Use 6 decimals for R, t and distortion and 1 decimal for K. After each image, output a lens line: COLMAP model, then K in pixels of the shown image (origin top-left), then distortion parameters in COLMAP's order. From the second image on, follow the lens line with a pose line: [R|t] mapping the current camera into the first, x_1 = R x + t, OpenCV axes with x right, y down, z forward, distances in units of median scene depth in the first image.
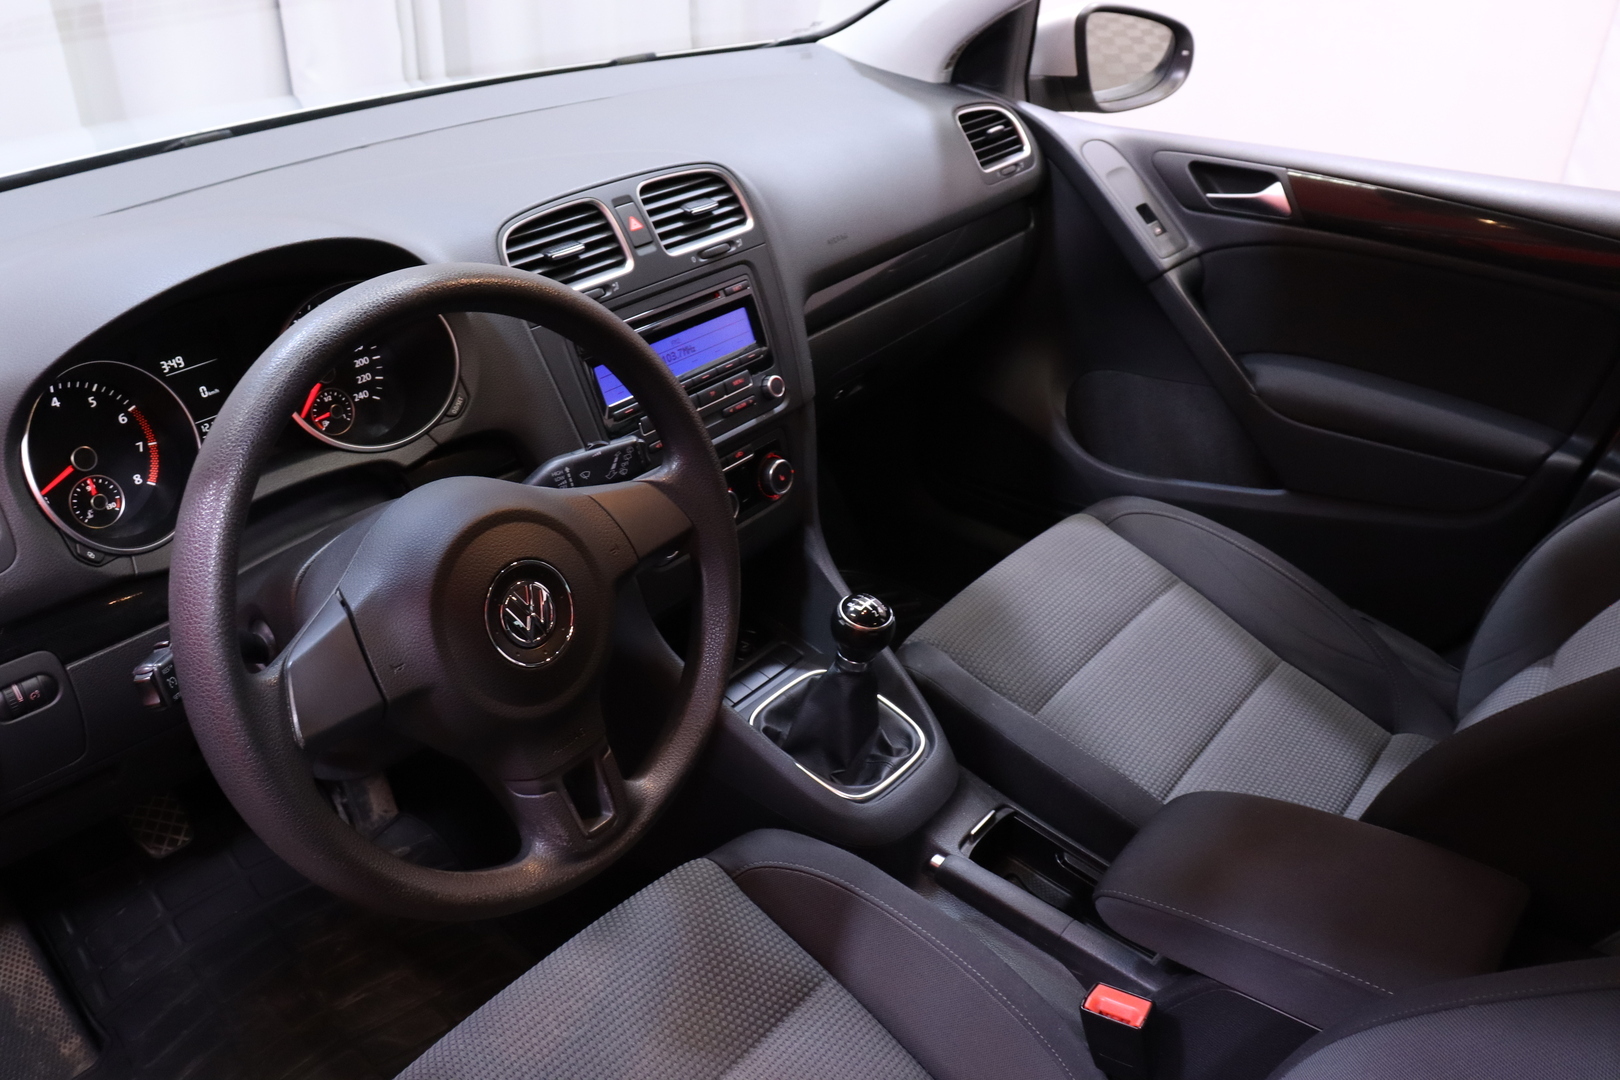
lens RADIAL K [[1314.2, 0, 800.1], [0, 1314.2, 543.2], [0, 0, 1]] dist [-0.195288, 0.167836]
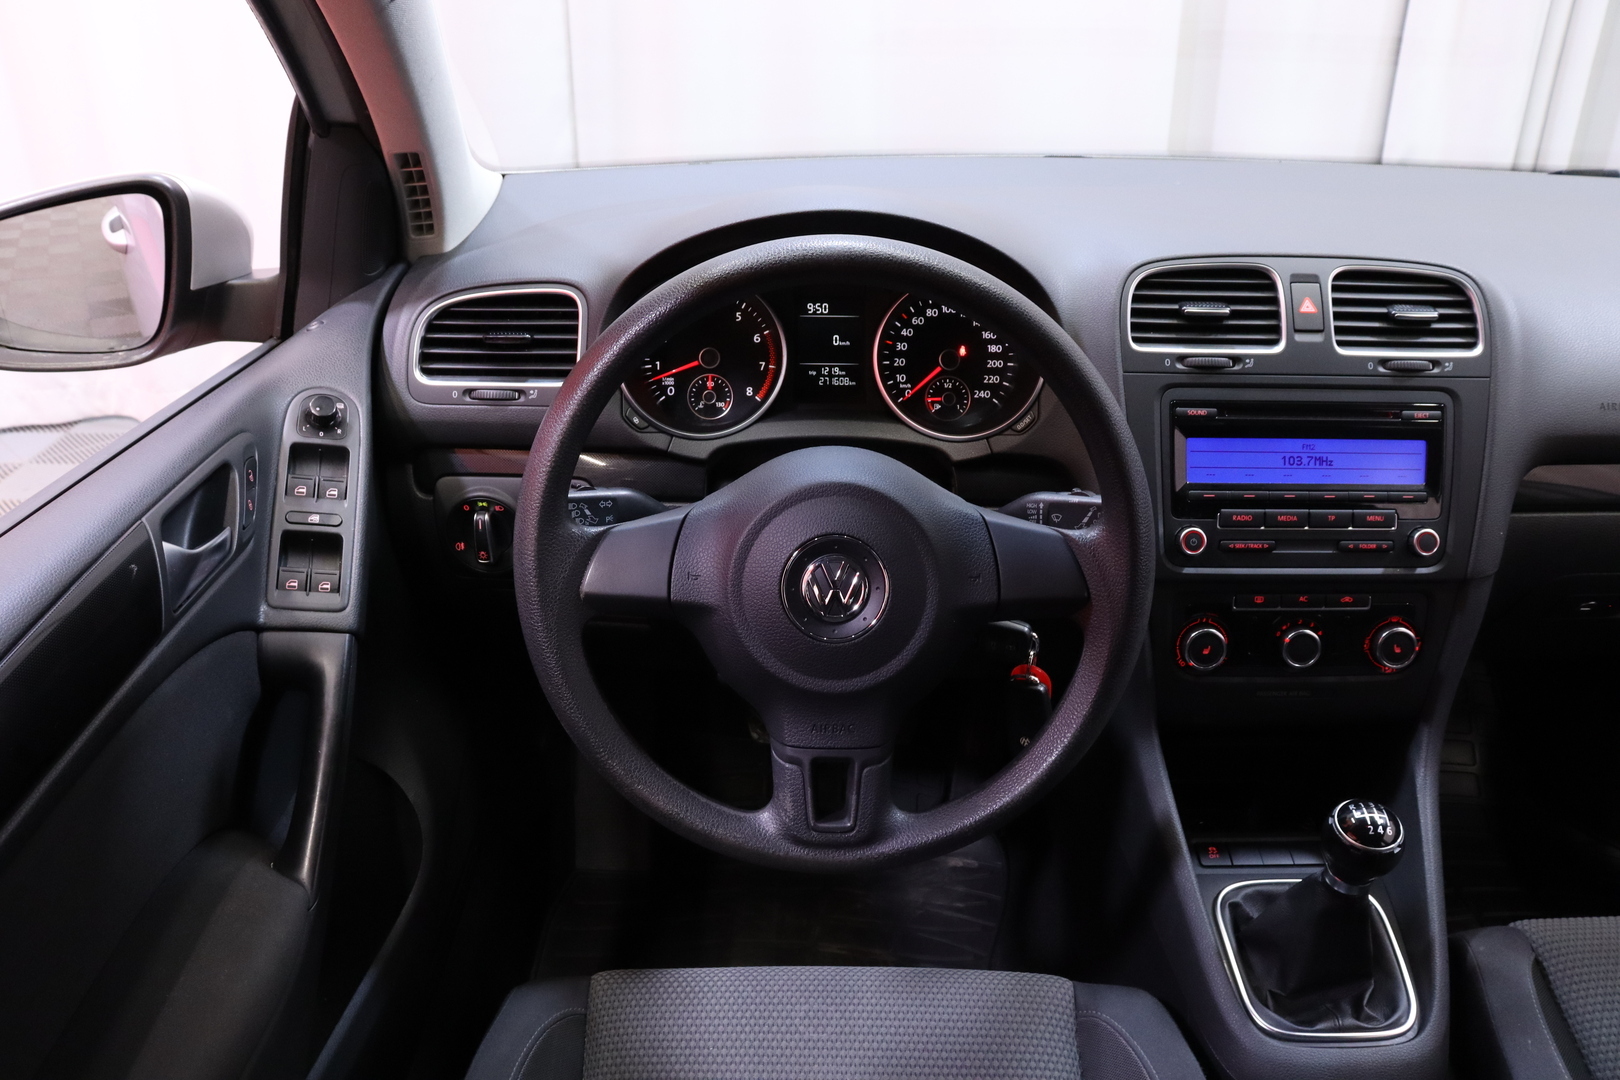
lens RADIAL K [[1314.2, 0, 800.1], [0, 1314.2, 543.2], [0, 0, 1]] dist [-0.195288, 0.167836]
pose [[0.611902, 0.330485, -0.718579, 0.342064], [-0.388679, 0.916896, 0.090717, -0.041485], [0.688843, 0.223787, 0.689503, 0.194727]]
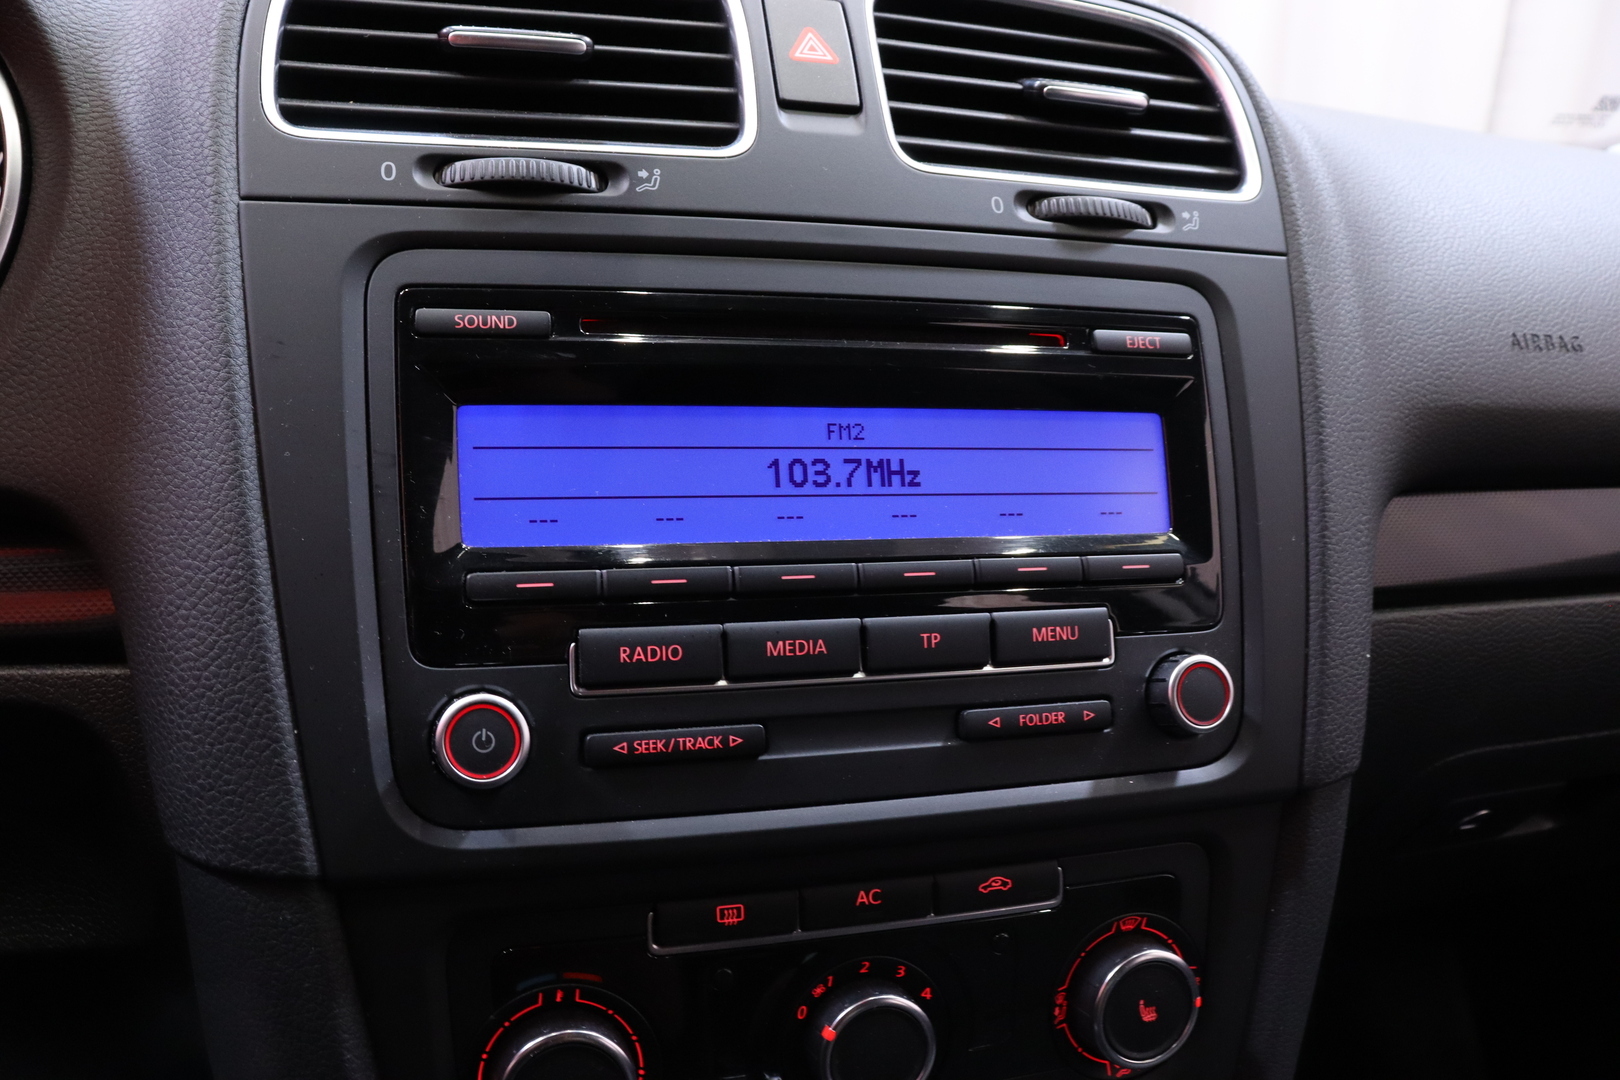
lens RADIAL K [[1314.2, 0, 800.1], [0, 1314.2, 543.2], [0, 0, 1]] dist [-0.195288, 0.167836]
pose [[0.829606, 0.178476, -0.529057, 0.056690], [-0.323929, 0.925621, -0.195692, -0.072899], [0.454780, 0.333724, 0.825714, 0.784229]]
